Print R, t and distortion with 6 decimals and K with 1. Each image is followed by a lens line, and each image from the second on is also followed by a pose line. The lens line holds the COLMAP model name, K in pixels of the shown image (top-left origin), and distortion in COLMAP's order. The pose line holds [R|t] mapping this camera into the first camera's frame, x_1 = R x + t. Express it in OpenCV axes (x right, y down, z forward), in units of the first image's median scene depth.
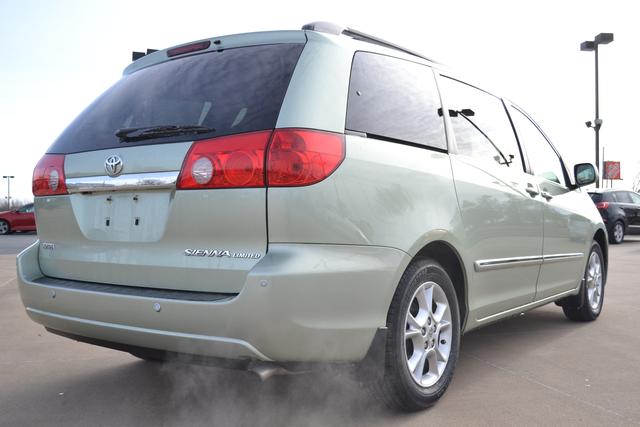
lens RADIAL K [[661.5, 0, 320.0], [0, 661.5, 213.5], [0, 0, 1]] dist [-0.053047, -0.005650]
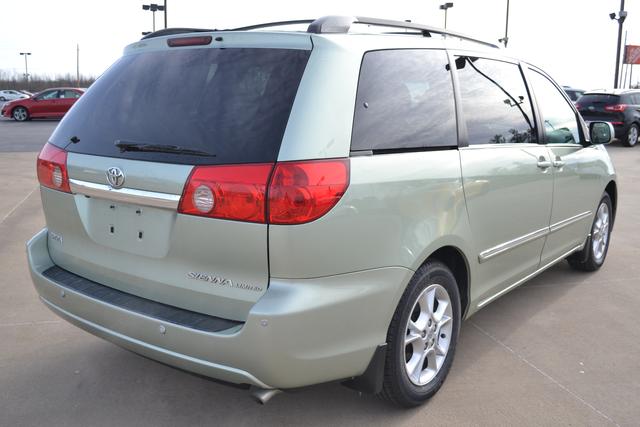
lens RADIAL K [[649.7, 0, 320.0], [0, 649.7, 213.5], [0, 0, 1]] dist [-0.055068, -0.001161]
pose [[0.999608, 0.018607, -0.020934, 0.013490], [-0.014400, 0.982507, 0.185666, -0.188751], [0.024022, -0.185291, 0.982390, 0.042026]]
